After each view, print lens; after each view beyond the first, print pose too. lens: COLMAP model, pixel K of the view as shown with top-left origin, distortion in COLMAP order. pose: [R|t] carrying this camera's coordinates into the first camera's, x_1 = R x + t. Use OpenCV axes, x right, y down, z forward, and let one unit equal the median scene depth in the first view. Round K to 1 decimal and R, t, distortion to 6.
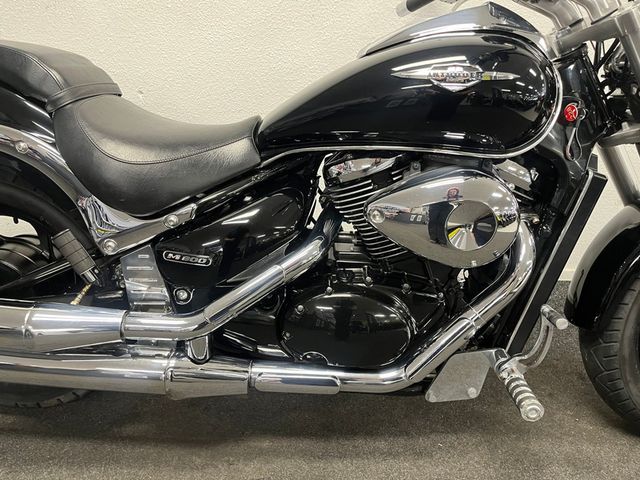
lens RADIAL K [[486.6, 0, 322.8], [0, 486.6, 240.5], [0, 0, 1]] dist [0.079884, -0.105326]
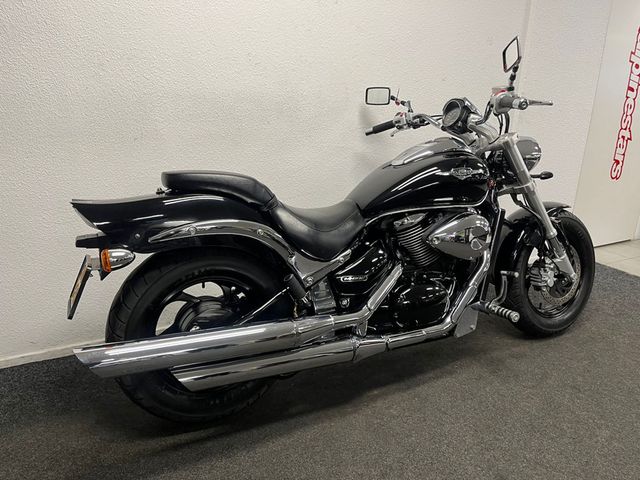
lens RADIAL K [[486.6, 0, 322.8], [0, 486.6, 240.5], [0, 0, 1]] dist [0.079884, -0.105326]
pose [[0.887754, -0.143348, 0.437429, -1.083559], [0.201604, 0.975368, -0.089518, 0.033752], [-0.413822, 0.167658, 0.894786, -0.570174]]
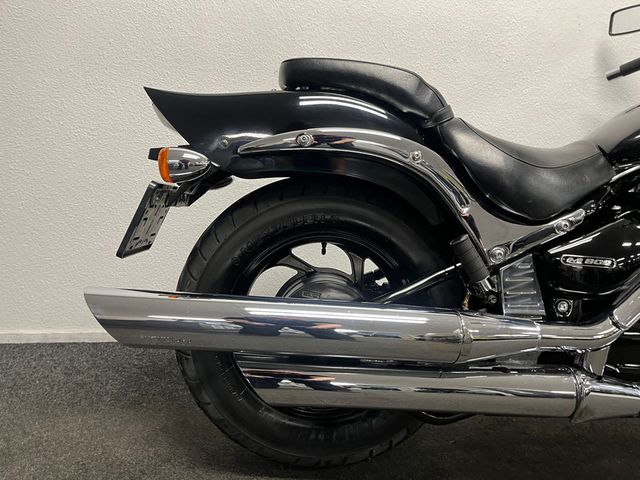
lens RADIAL K [[486.6, 0, 322.8], [0, 486.6, 240.5], [0, 0, 1]] dist [0.079884, -0.105326]
pose [[0.994992, -0.016619, 0.098565, -0.839798], [0.039765, 0.970503, -0.237788, 0.193166], [-0.091705, 0.240517, 0.966303, 0.080315]]
